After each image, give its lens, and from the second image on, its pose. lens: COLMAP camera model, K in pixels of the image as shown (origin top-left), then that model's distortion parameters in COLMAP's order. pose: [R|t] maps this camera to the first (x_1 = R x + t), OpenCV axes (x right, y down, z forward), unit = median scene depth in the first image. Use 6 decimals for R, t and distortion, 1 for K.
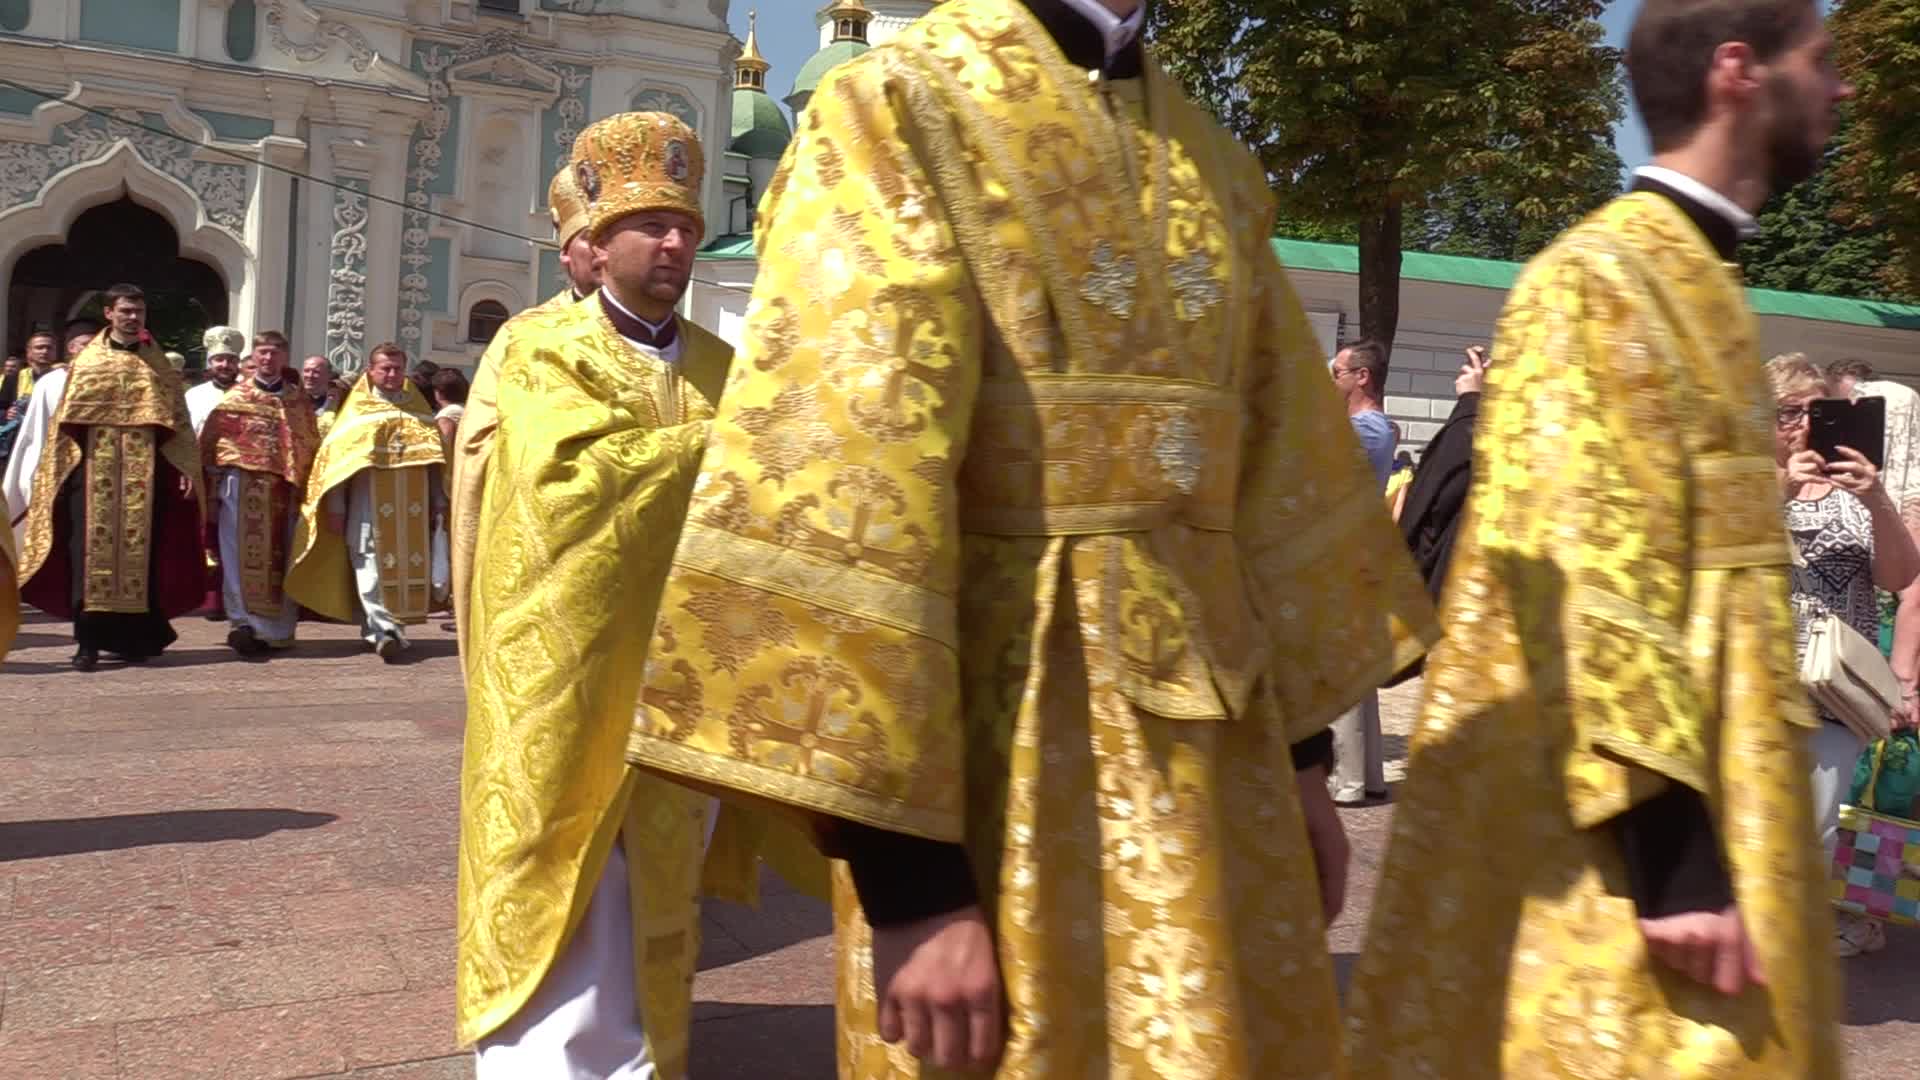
lens RADIAL K [[1549.1, 0, 894.1], [0, 1549.1, 532.5], [0, 0, 1]] dist [-0.062746, -0.005215]
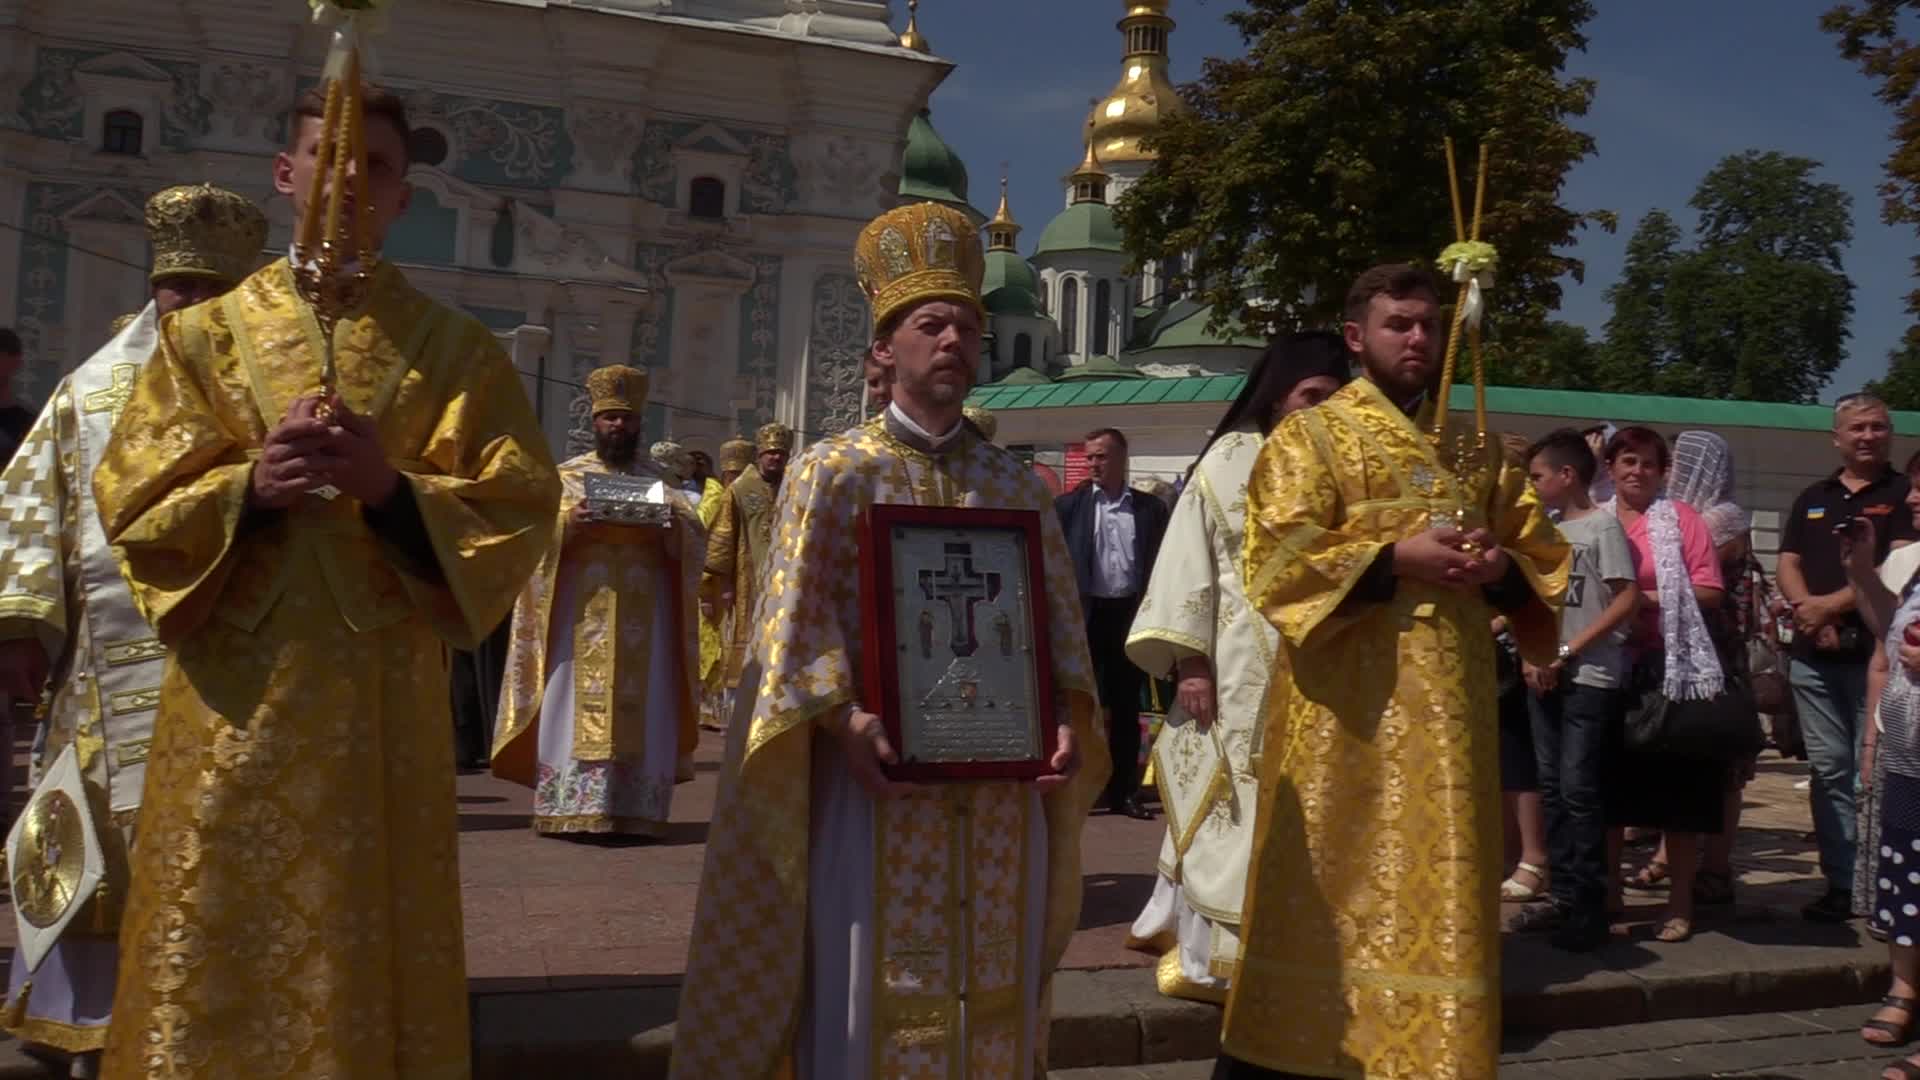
lens RADIAL K [[1549.1, 0, 894.1], [0, 1549.1, 532.5], [0, 0, 1]] dist [-0.062746, -0.005215]
pose [[0.980258, -0.015433, -0.197120, 0.128963], [-0.002865, 0.995736, -0.092209, 0.023832], [0.197702, 0.090953, 0.976033, -0.149528]]
